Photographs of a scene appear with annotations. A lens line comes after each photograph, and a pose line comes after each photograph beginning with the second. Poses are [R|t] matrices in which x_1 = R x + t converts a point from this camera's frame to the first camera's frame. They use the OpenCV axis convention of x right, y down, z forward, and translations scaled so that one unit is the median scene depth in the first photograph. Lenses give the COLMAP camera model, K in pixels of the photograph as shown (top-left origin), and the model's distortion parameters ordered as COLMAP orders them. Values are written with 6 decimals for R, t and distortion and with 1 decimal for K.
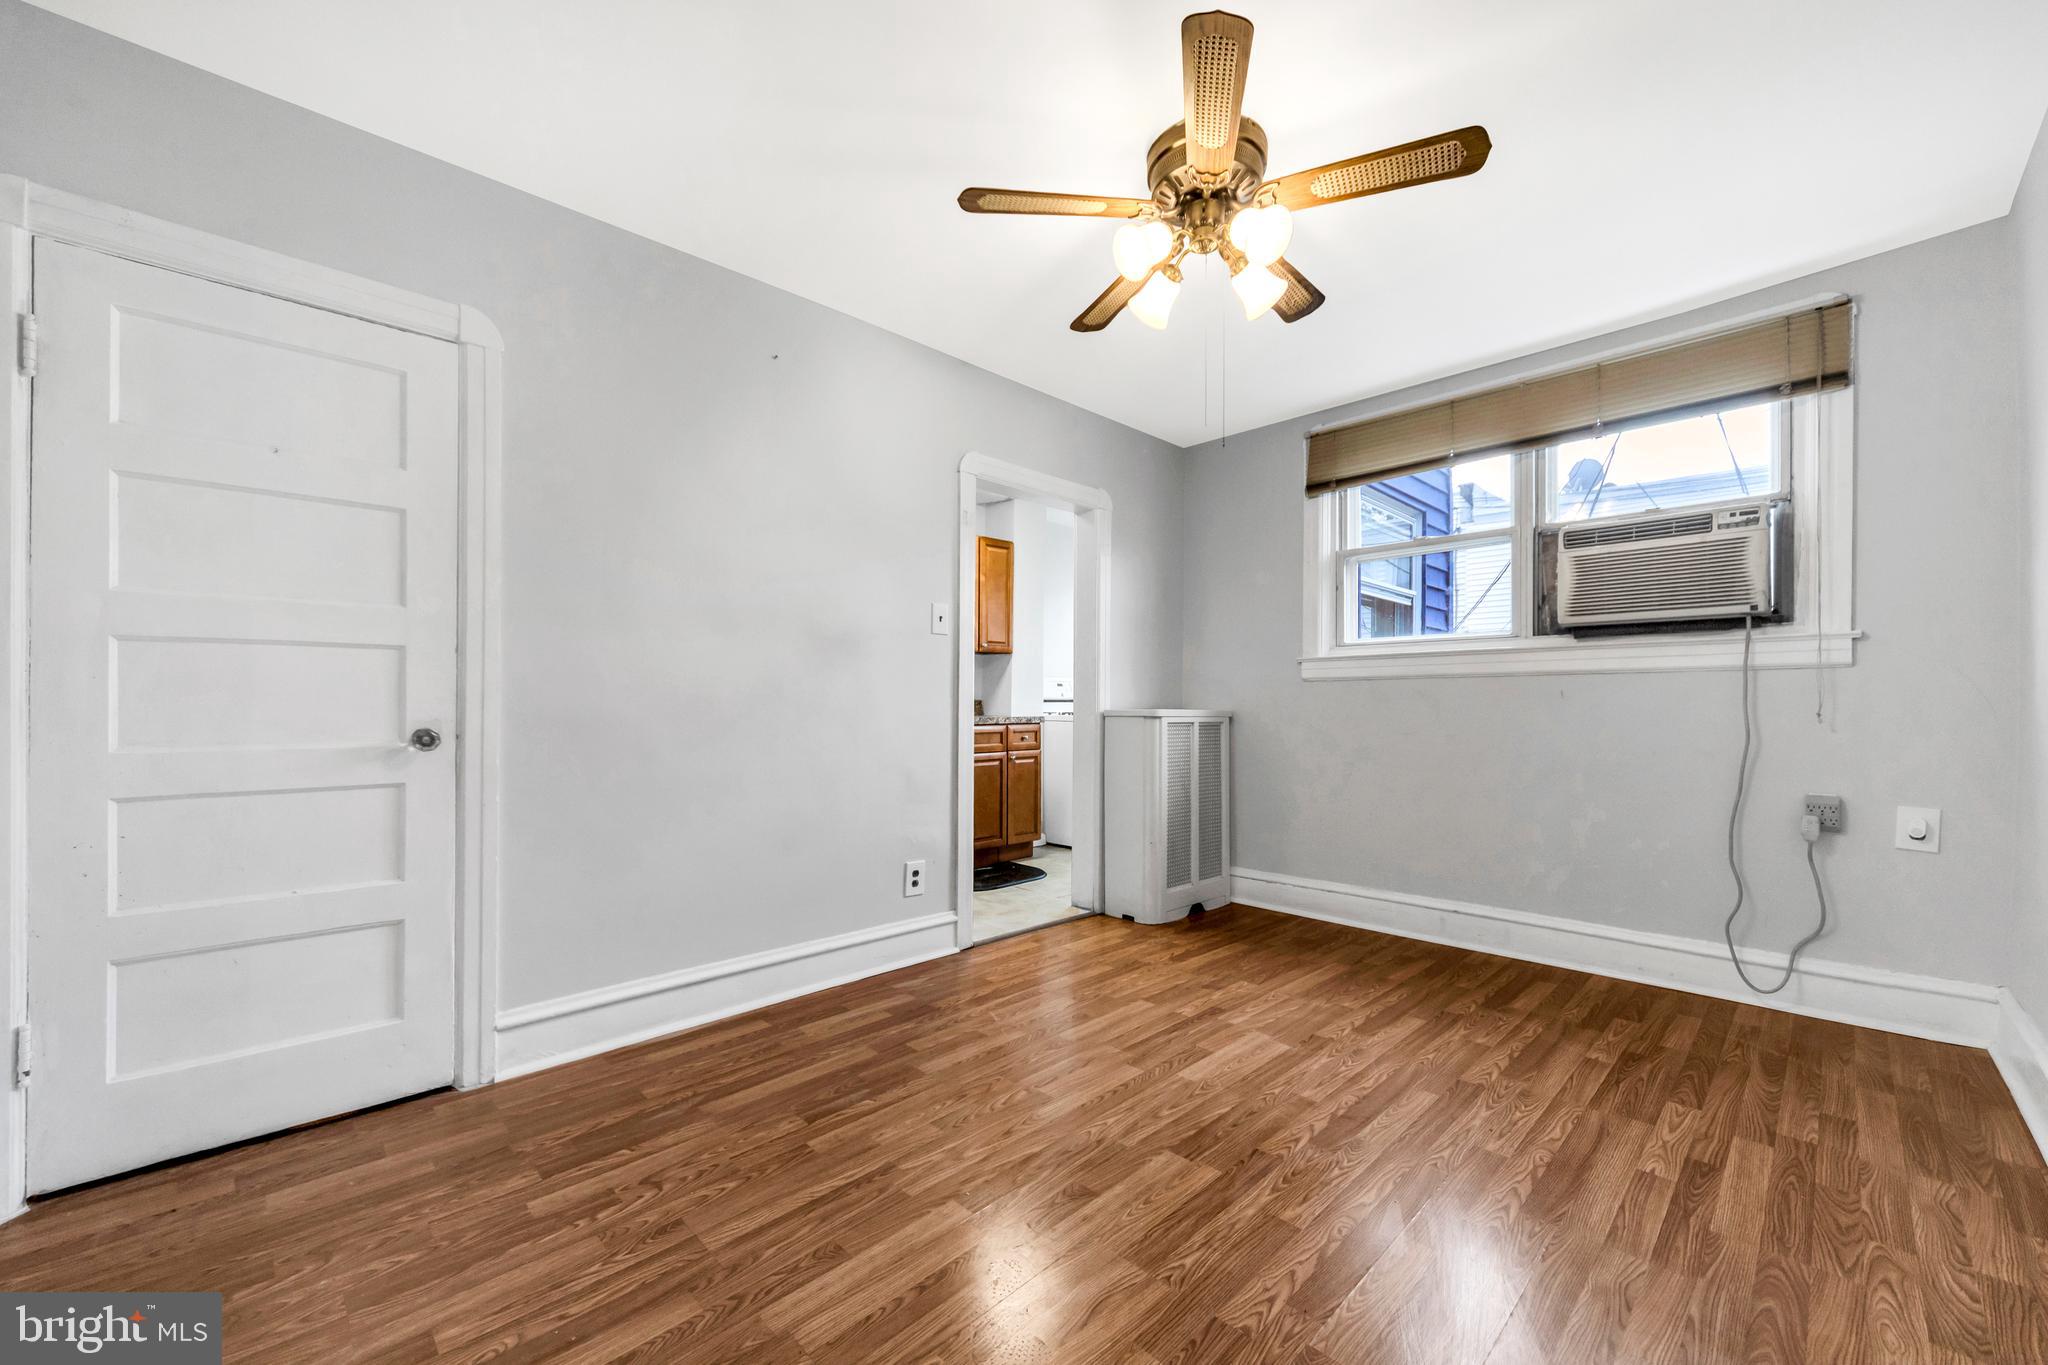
lens RADIAL K [[790.5, 0, 1036.2], [0, 790.5, 706.5], [0, 0, 1]] dist [-0.003113, 0.000024]
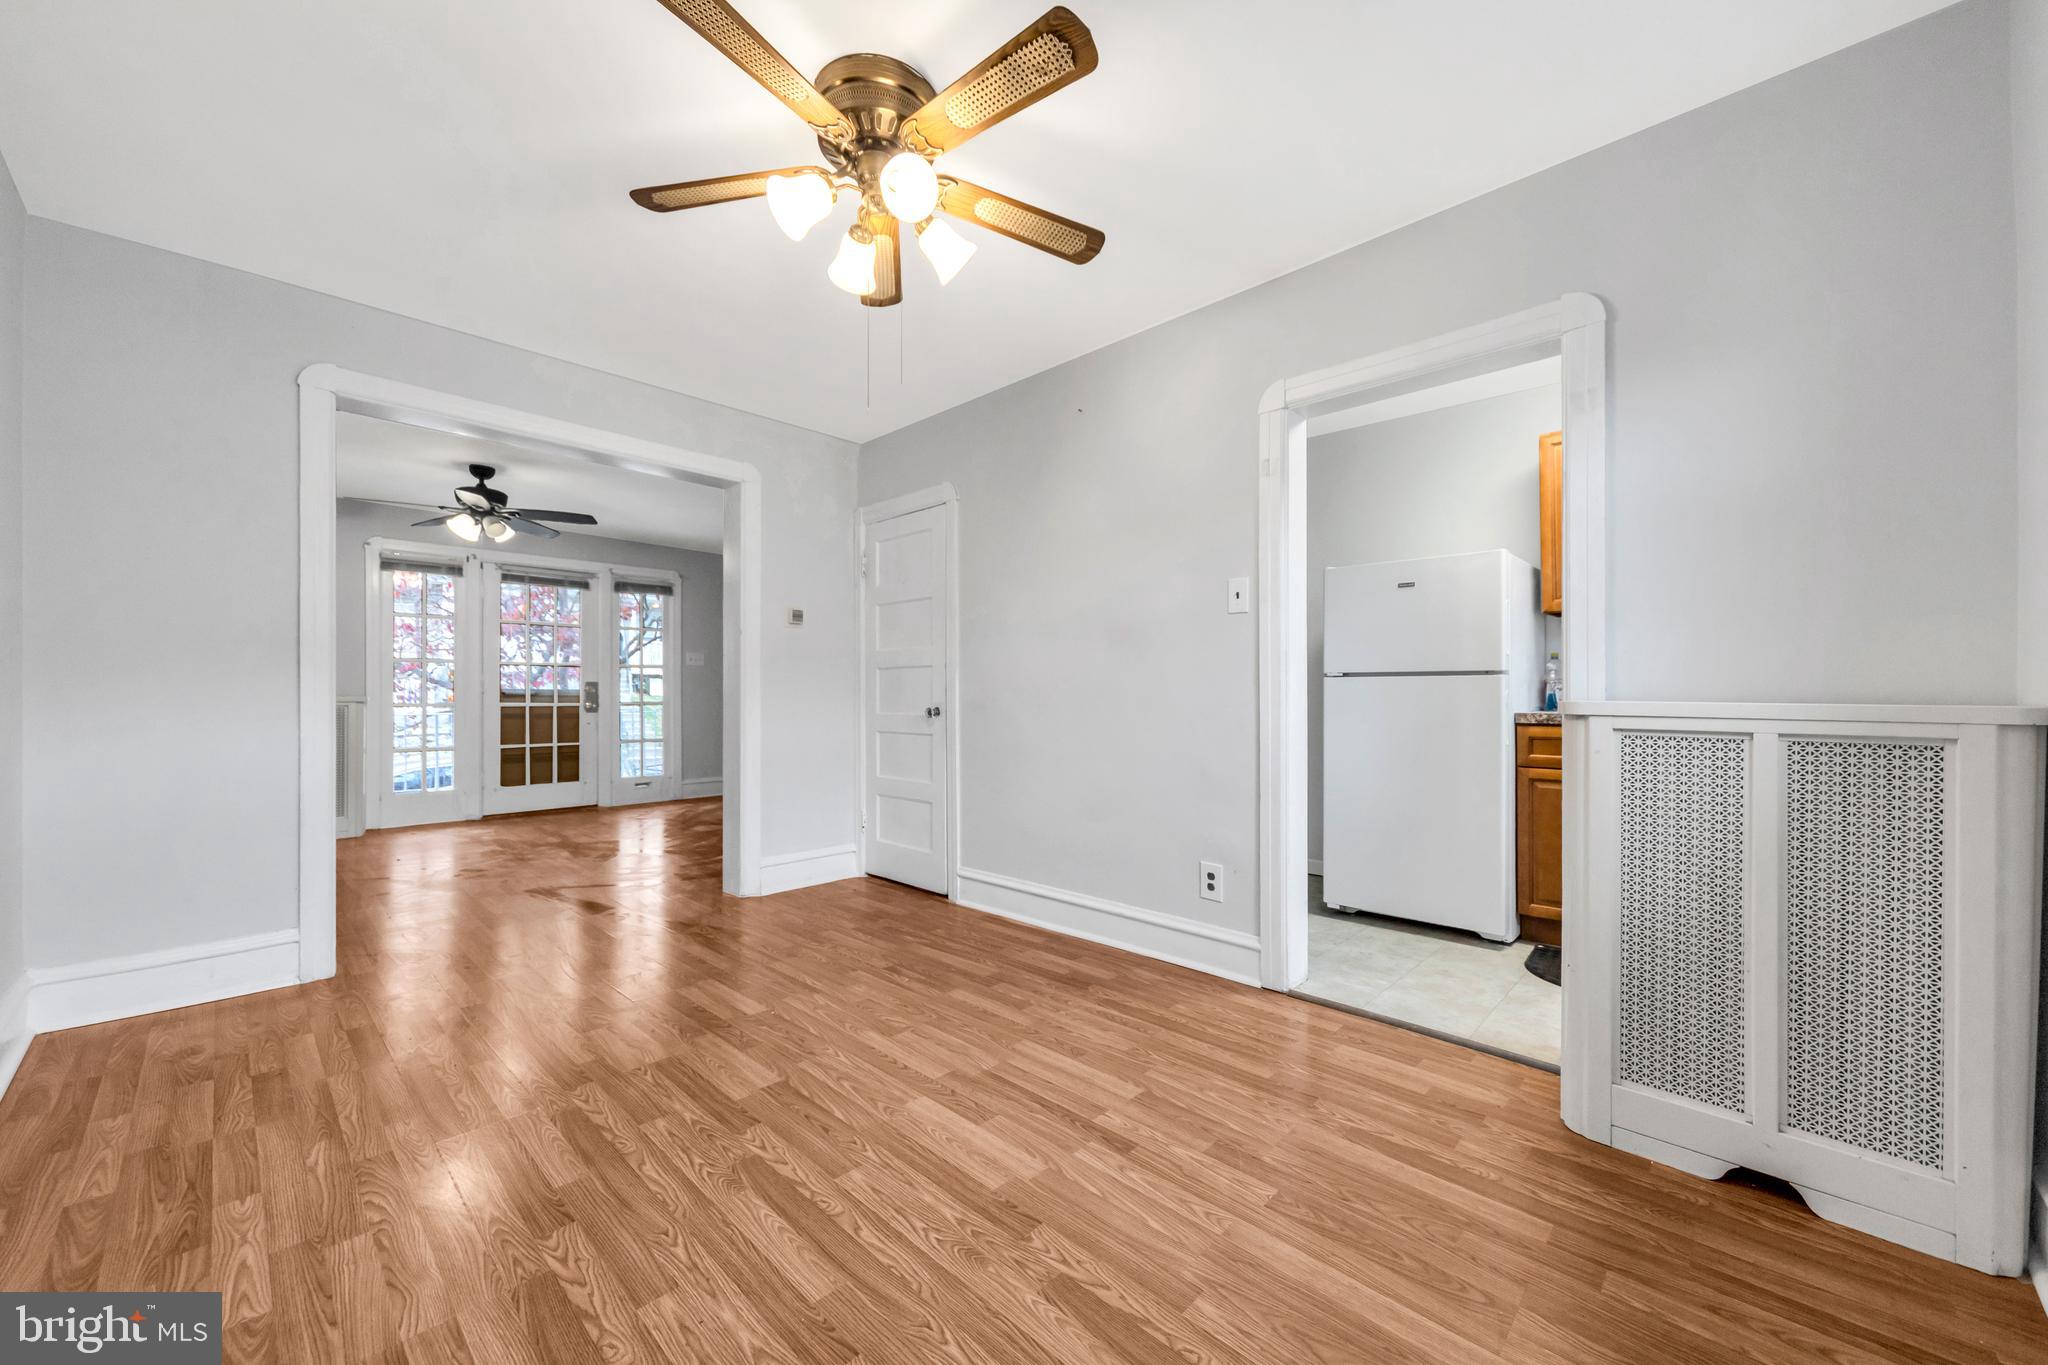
lens RADIAL K [[790.5, 0, 1036.2], [0, 790.5, 706.5], [0, 0, 1]] dist [-0.003113, 0.000024]
pose [[0.027403, 0.013652, -0.999531, 0.916815], [-0.002854, 0.999904, 0.013579, 0.001280], [0.999620, 0.002481, 0.027439, 0.928628]]
